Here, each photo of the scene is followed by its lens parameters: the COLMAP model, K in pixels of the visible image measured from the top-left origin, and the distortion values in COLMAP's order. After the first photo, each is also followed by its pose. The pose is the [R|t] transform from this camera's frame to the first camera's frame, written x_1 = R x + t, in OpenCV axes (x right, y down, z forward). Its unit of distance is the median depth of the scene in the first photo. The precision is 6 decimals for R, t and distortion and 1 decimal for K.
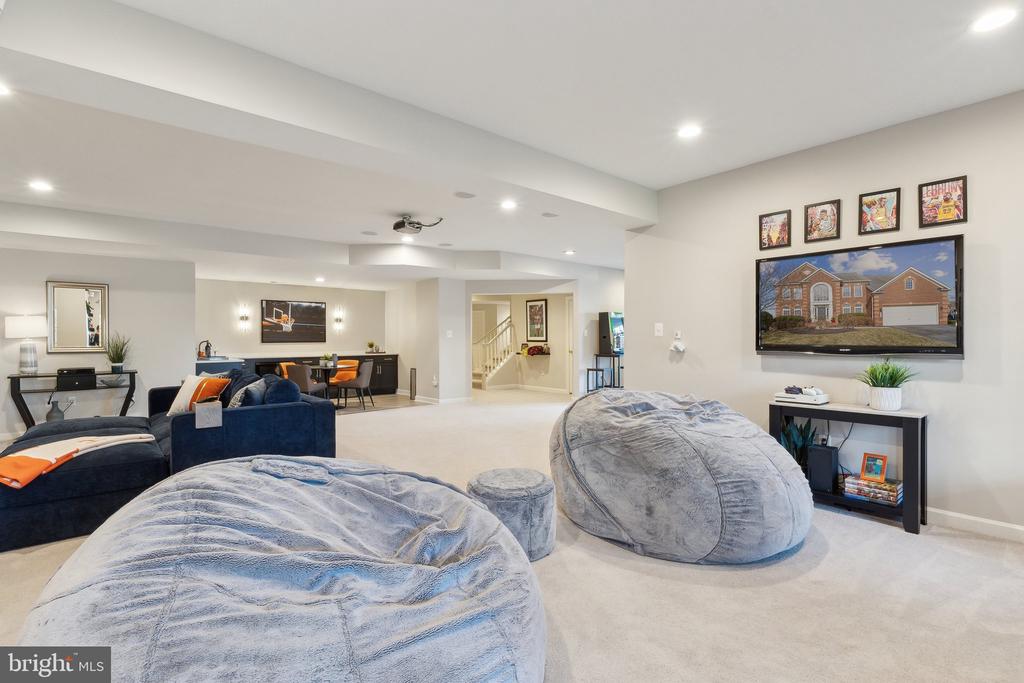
lens RADIAL K [[476.2, 0, 507.4], [0, 476.2, 336.0], [0, 0, 1]] dist [-0.003063, -0.001190]
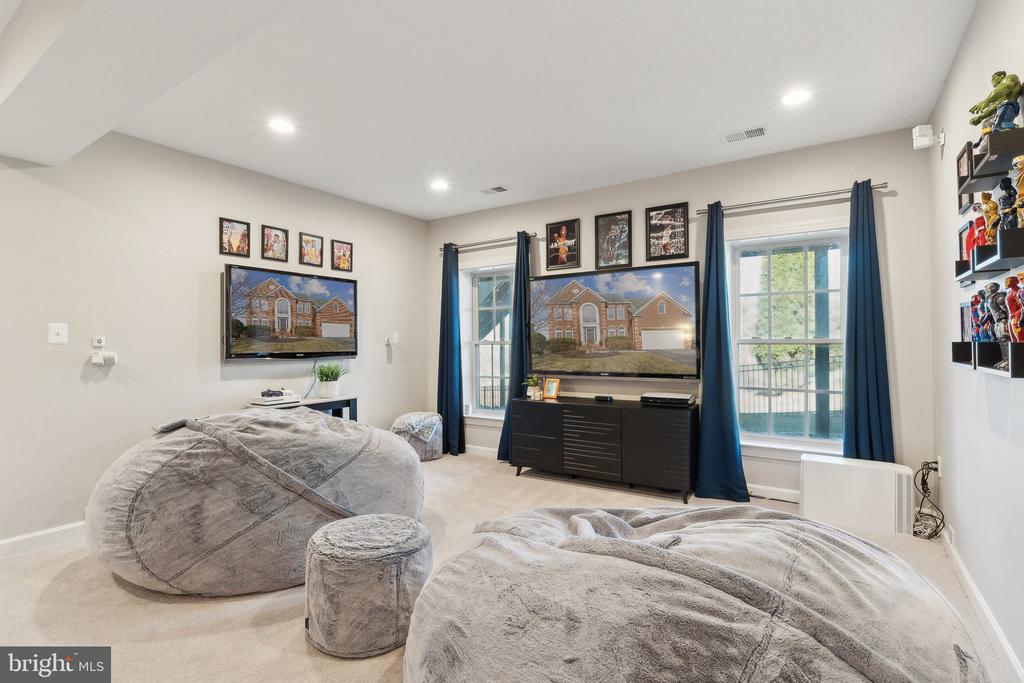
lens RADIAL K [[488.9, 0, 515.7], [0, 488.9, 339.0], [0, 0, 1]] dist [-0.003466, 0.000602]
pose [[-0.280610, 0.014913, 0.959706, -0.576957], [0.001389, 0.999885, -0.015131, 0.005784], [-0.959821, -0.002913, -0.280599, 0.715797]]
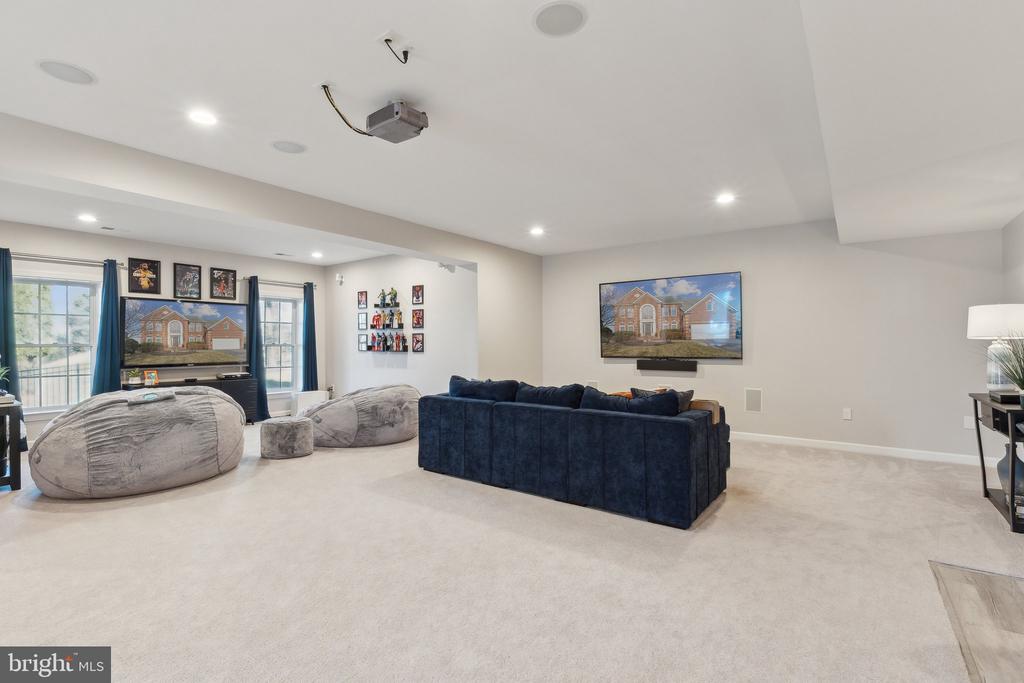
lens RADIAL K [[476.2, 0, 507.7], [0, 476.2, 338.4], [0, 0, 1]] dist [-0.003063, -0.001190]
pose [[-0.973253, 0.006424, -0.229647, -0.295388], [0.010381, 0.999818, -0.016026, 0.010997], [0.229502, -0.017982, -0.973142, 2.188465]]
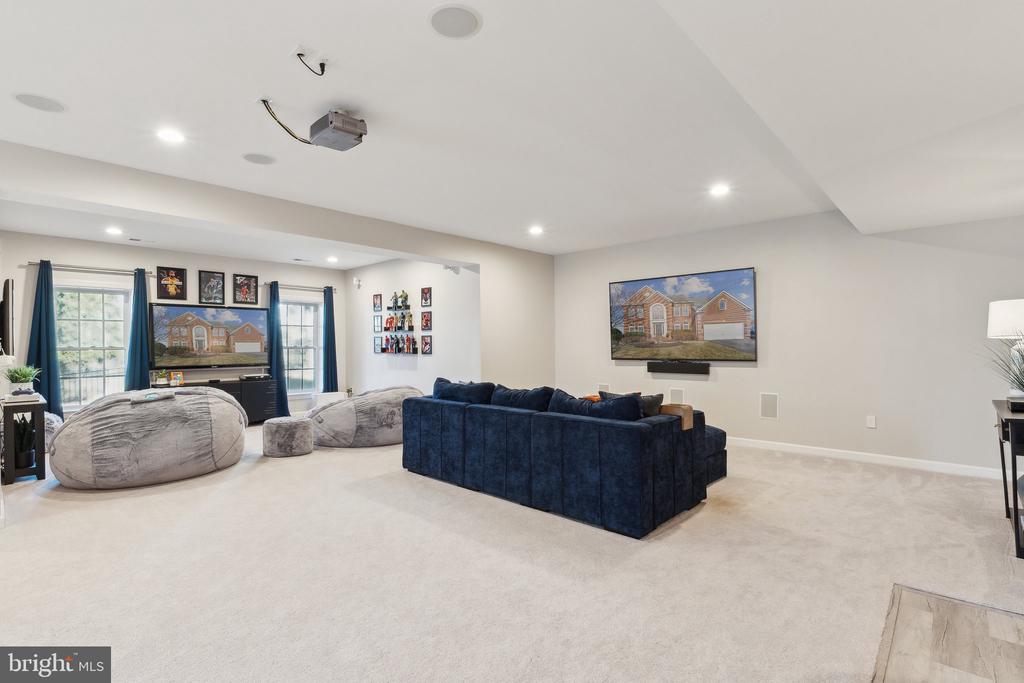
lens RADIAL K [[488.9, 0, 507.1], [0, 488.9, 341.4], [0, 0, 1]] dist [-0.003466, 0.000602]
pose [[-0.992930, 0.011629, -0.118126, -0.467997], [0.013417, 0.999807, -0.014359, 0.012364], [0.117937, -0.015842, -0.992895, 2.235117]]
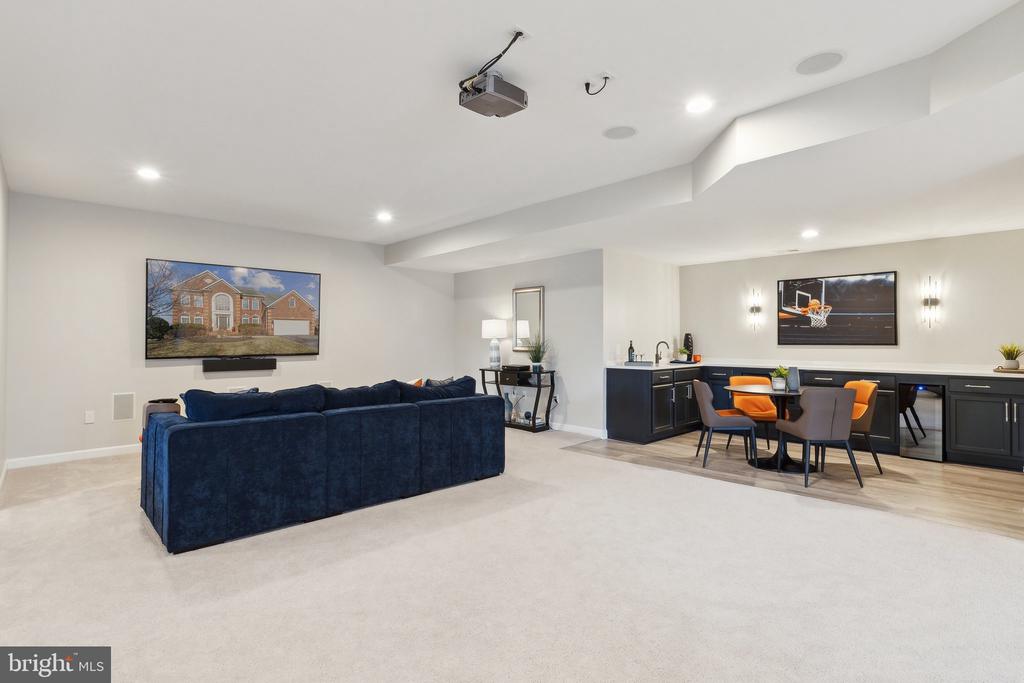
lens RADIAL K [[488.9, 0, 515.7], [0, 488.9, 343.4], [0, 0, 1]] dist [-0.003466, 0.000602]
pose [[0.067632, 0.011178, -0.997648, 0.365888], [0.005413, 0.999918, 0.011571, 0.006140], [0.997696, -0.006183, 0.067566, 1.430045]]
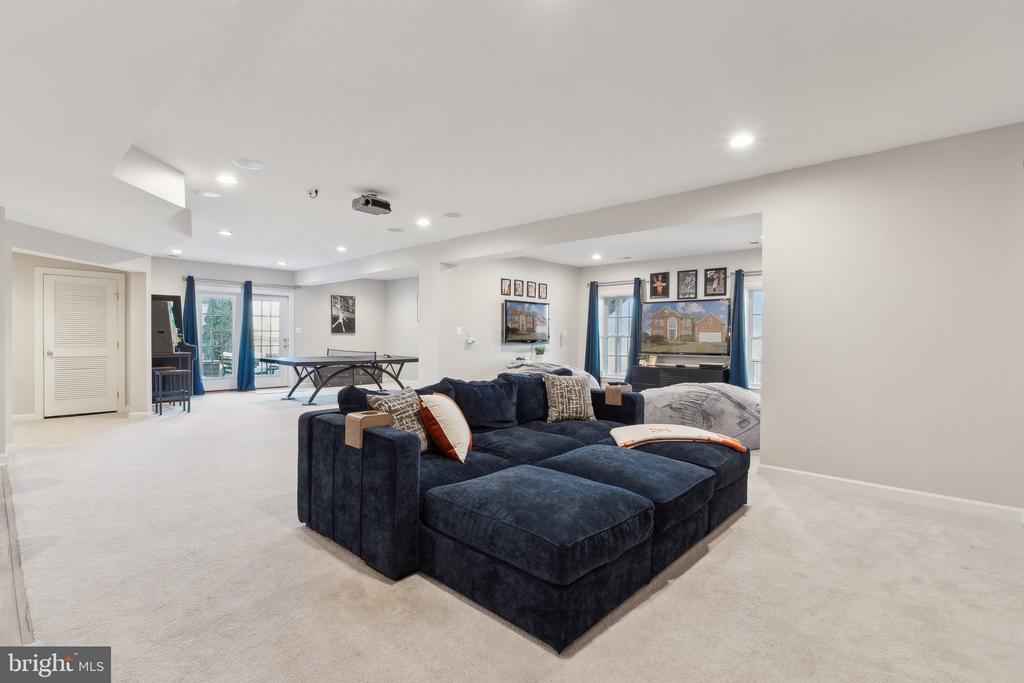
lens RADIAL K [[476.2, 0, 515.9], [0, 476.2, 345.4], [0, 0, 1]] dist [-0.003063, -0.001190]
pose [[-0.127158, -0.014974, 0.991769, -1.594553], [-0.014303, 0.999810, 0.013262, 0.015201], [-0.991779, -0.012499, -0.127348, 1.219069]]
